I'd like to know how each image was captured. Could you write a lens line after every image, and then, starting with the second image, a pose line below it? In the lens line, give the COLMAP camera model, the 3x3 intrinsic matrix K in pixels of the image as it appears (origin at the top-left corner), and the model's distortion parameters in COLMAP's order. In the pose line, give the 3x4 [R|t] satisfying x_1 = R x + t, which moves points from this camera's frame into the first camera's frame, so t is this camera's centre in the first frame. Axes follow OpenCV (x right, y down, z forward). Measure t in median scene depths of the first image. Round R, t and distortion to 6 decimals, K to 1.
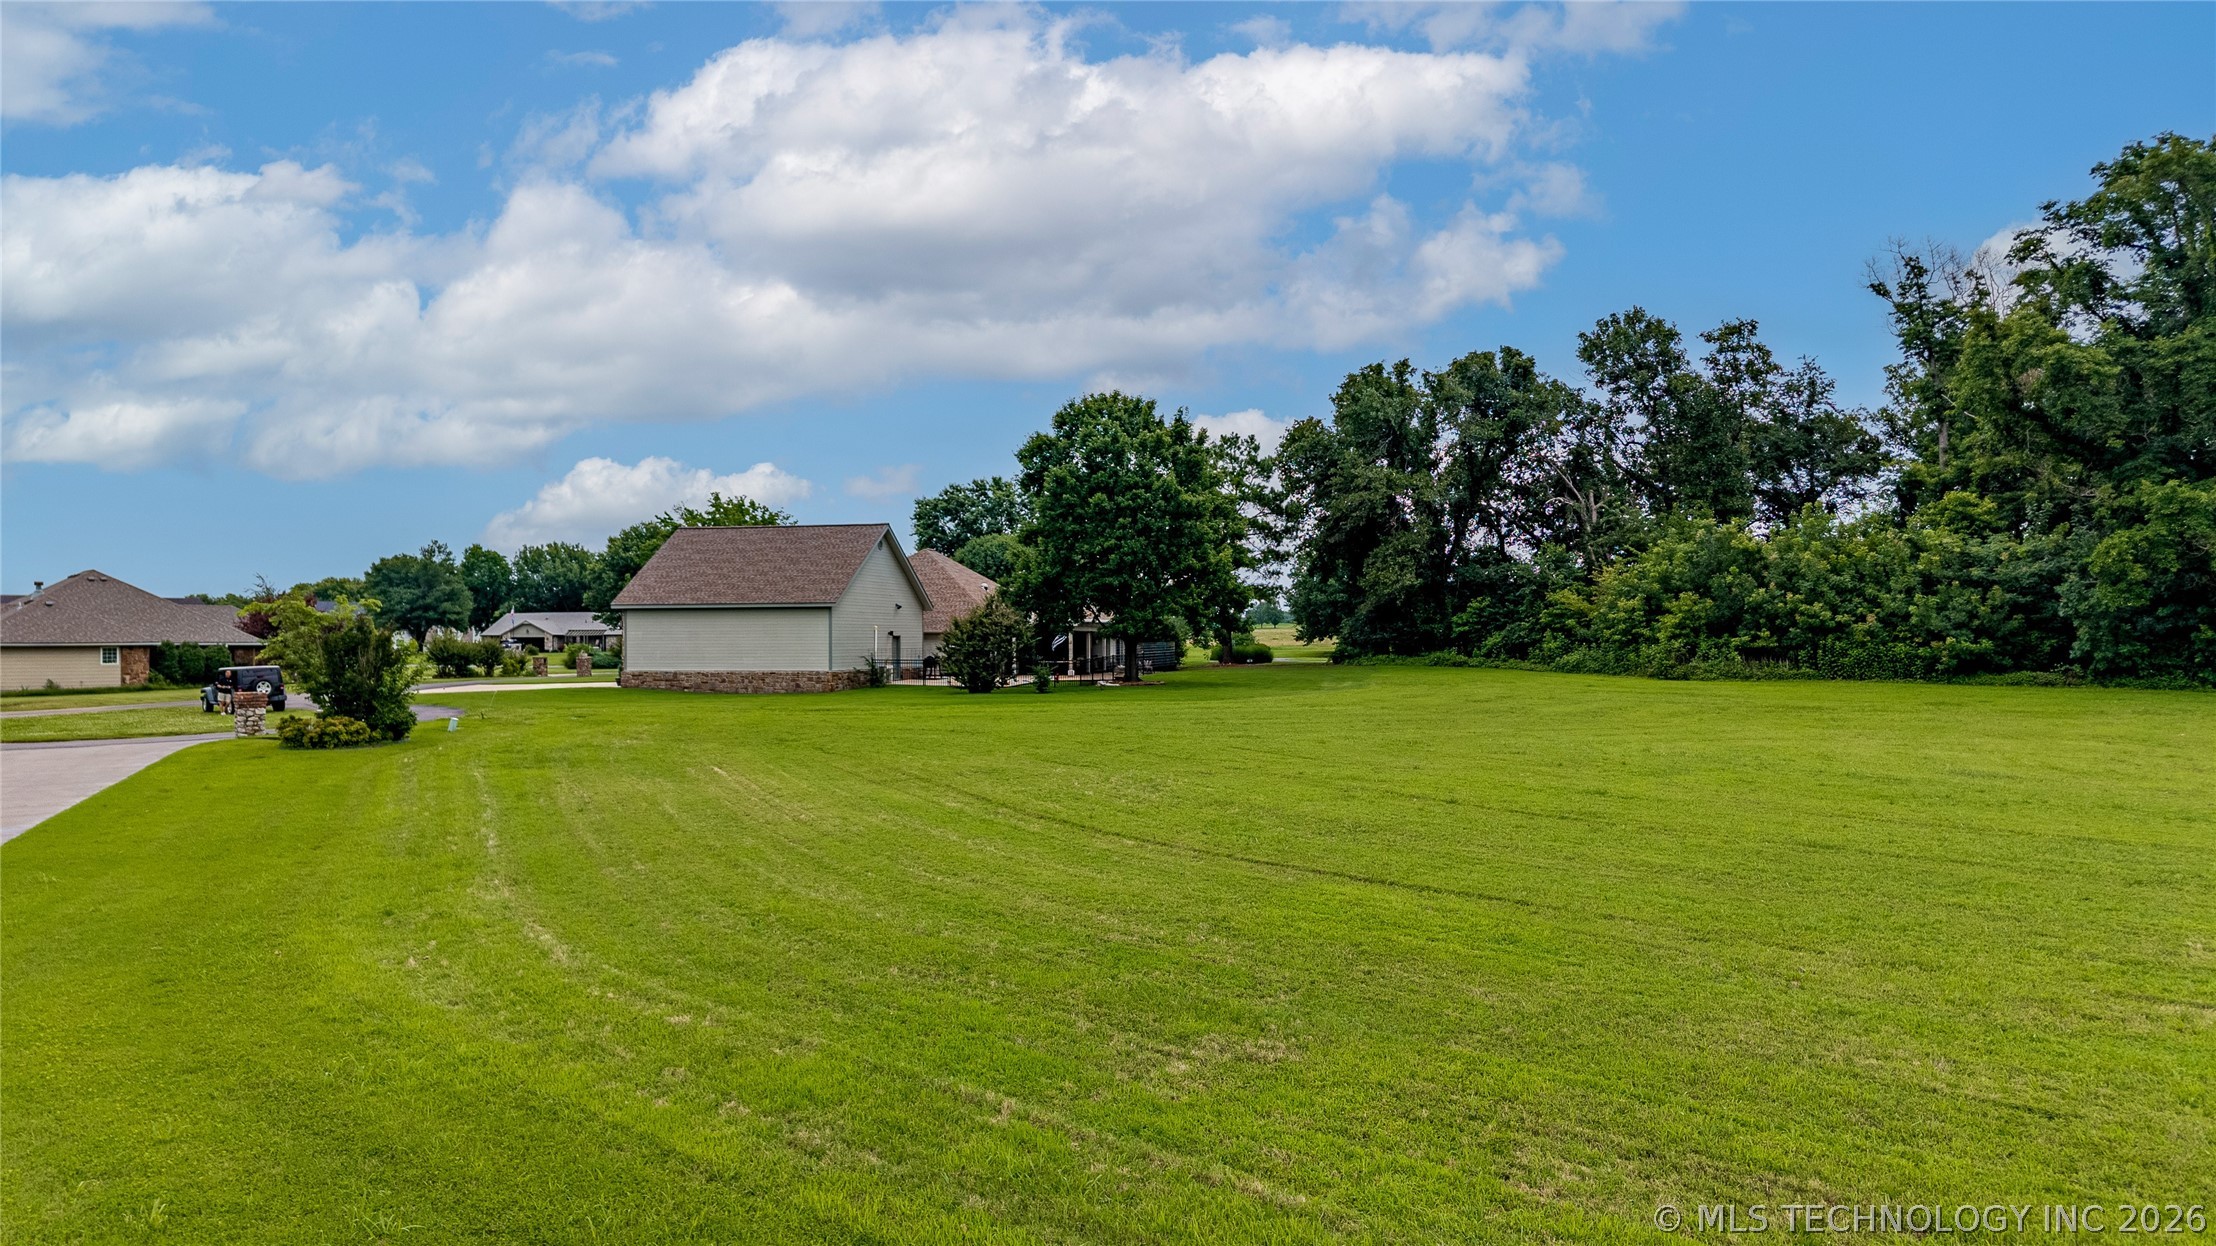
lens RADIAL K [[1494.3, 0, 1108.0], [0, 1494.3, 623.0], [0, 0, 1]] dist [0.037594, -0.042365]
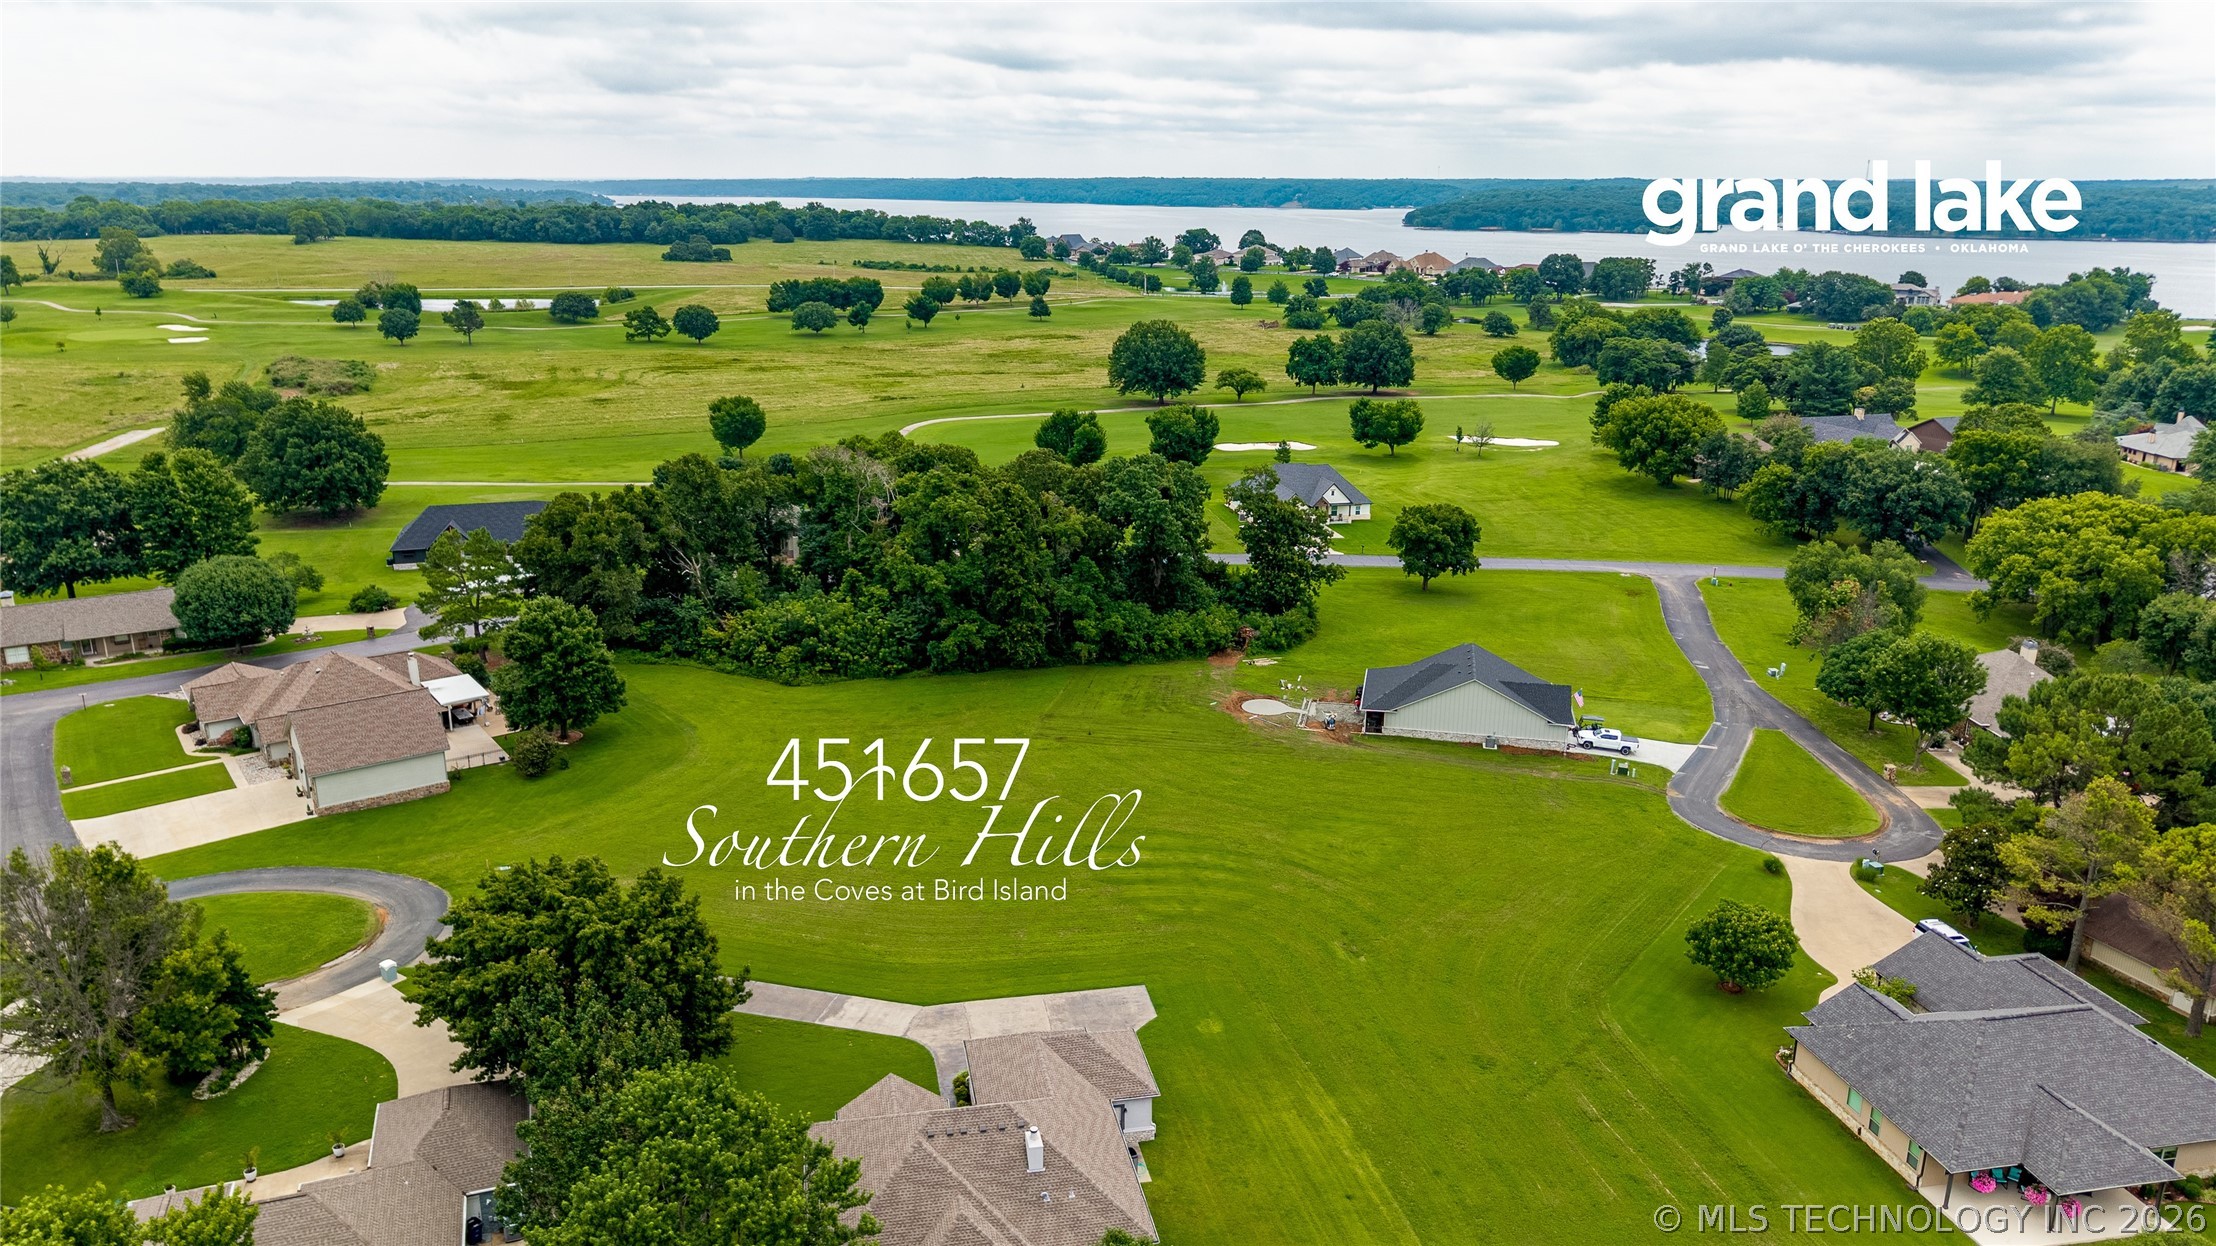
lens RADIAL K [[1494.3, 0, 1108.0], [0, 1494.3, 623.0], [0, 0, 1]] dist [0.037594, -0.042365]
pose [[0.627280, -0.212525, 0.749235, -0.907368], [-0.015798, 0.958375, 0.285074, -0.625419], [-0.778634, -0.190658, 0.597812, -0.685459]]
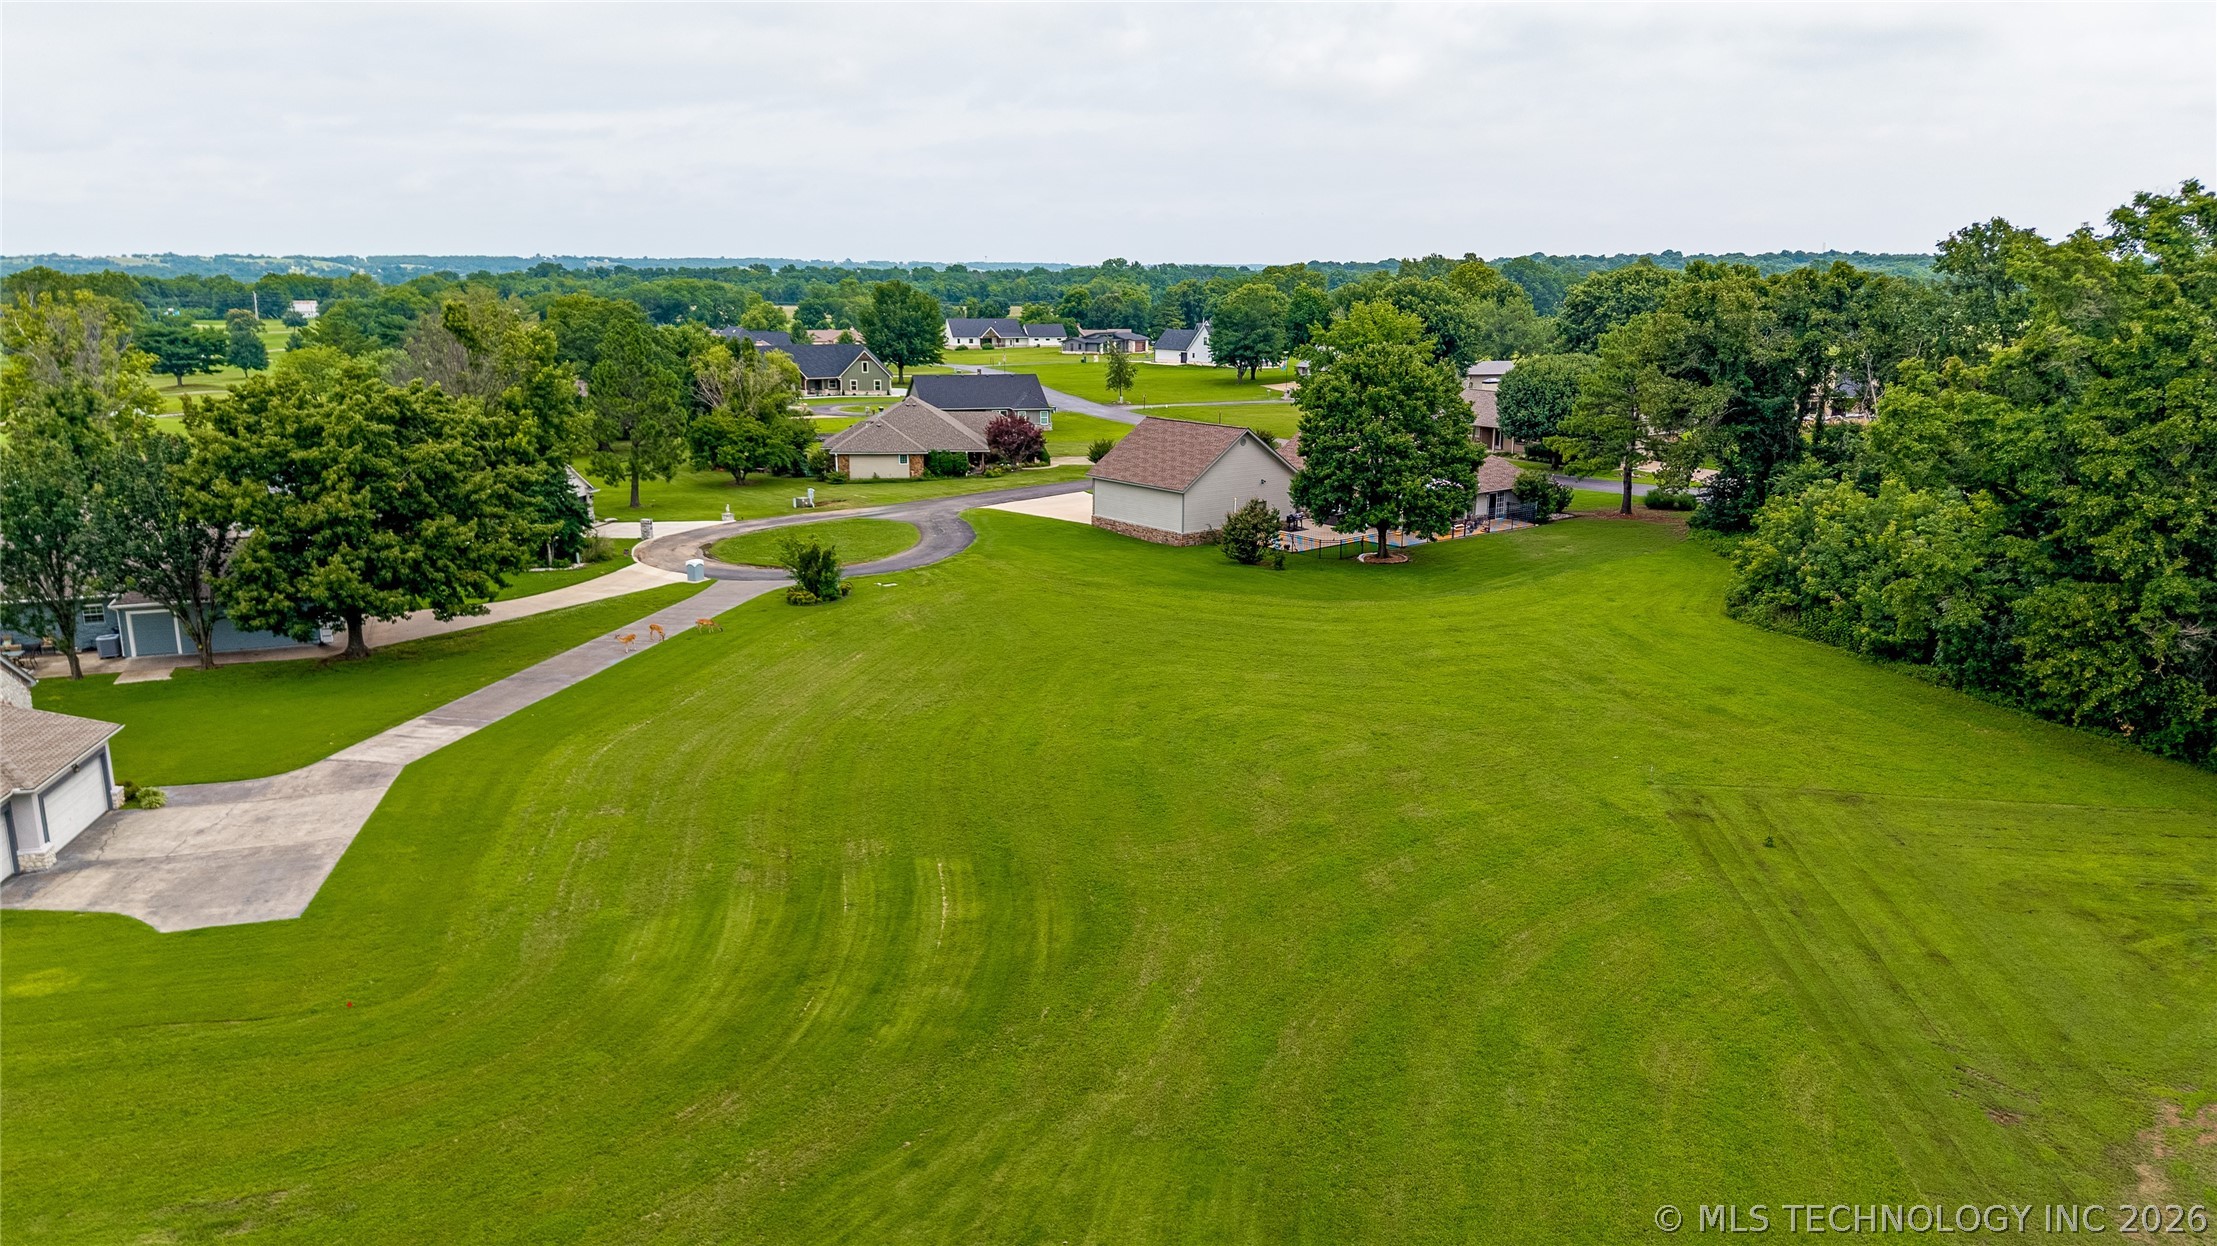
lens RADIAL K [[1530.7, 0, 1104.1], [0, 1530.7, 626.9], [0, 0, 1]] dist [0.006775, -0.004720]
pose [[0.794272, 0.142753, -0.590554, 0.585931], [0.000548, 0.971836, 0.235656, -0.207728], [0.607562, -0.187499, 0.771824, -0.245166]]
